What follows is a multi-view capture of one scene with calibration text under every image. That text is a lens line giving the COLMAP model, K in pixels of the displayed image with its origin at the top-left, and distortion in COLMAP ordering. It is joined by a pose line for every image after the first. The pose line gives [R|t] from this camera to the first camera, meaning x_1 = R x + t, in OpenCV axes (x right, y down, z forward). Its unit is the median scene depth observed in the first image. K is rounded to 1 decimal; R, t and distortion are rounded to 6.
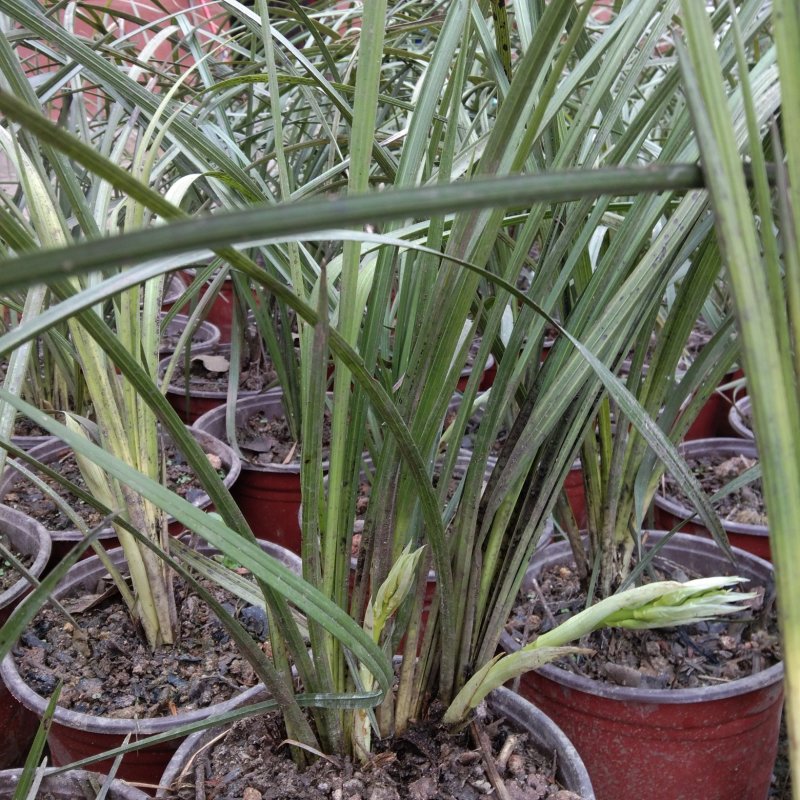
lens RADIAL K [[834.4, 0, 400.5], [0, 834.4, 425.6], [0, 0, 1]] dist [0.046327, -0.220240]
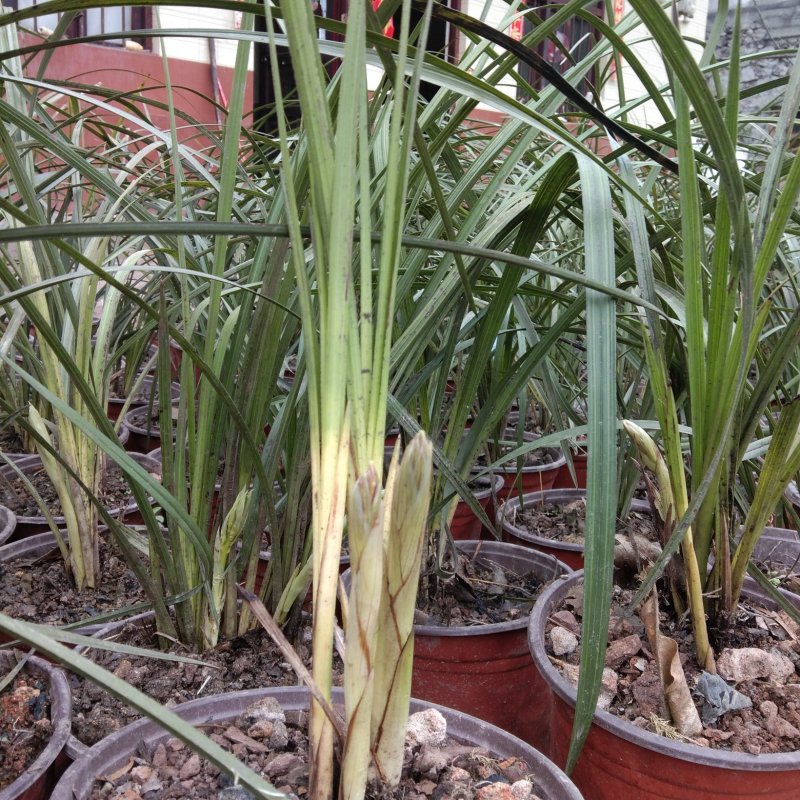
lens RADIAL K [[834.4, 0, 400.5], [0, 834.4, 425.6], [0, 0, 1]] dist [0.046327, -0.220240]
pose [[0.998465, 0.054448, -0.010173, 0.215275], [-0.055289, 0.990782, -0.123669, 0.144170], [0.003346, 0.124041, 0.992271, -0.351128]]
